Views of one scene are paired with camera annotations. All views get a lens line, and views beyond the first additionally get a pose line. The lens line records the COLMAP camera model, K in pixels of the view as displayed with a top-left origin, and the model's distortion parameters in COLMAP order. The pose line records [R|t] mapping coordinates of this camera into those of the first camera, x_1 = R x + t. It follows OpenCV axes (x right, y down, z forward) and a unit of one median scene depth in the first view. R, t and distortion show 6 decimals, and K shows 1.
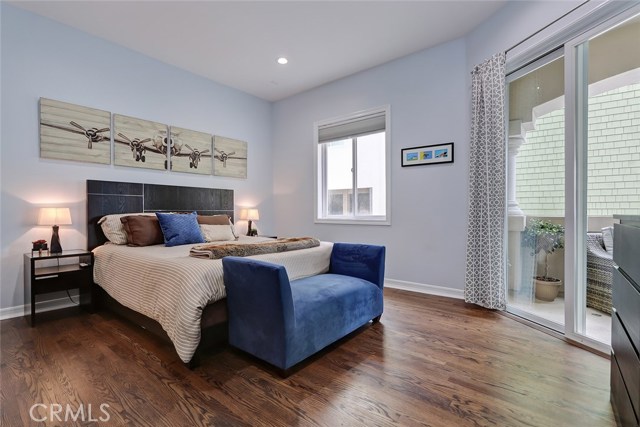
lens RADIAL K [[295.1, 0, 322.8], [0, 295.1, 212.3], [0, 0, 1]] dist [-0.009055, -0.001039]
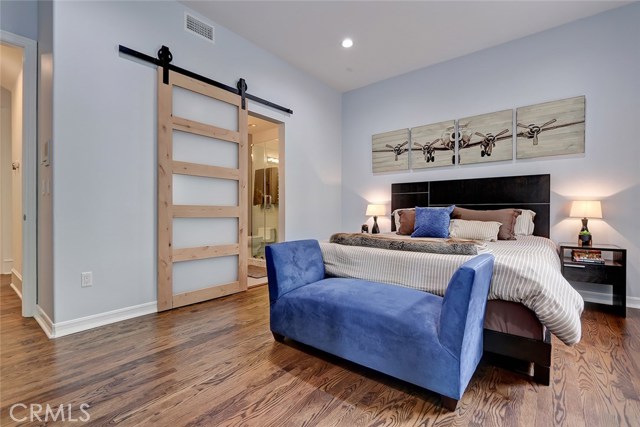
lens RADIAL K [[295.1, 0, 321.7], [0, 295.1, 220.4], [0, 0, 1]] dist [-0.009055, -0.001039]
pose [[-0.006848, 0.041923, -0.999097, 0.506297], [0.011873, 0.999054, 0.041840, 0.000933], [0.999906, -0.011576, -0.007339, 0.553227]]
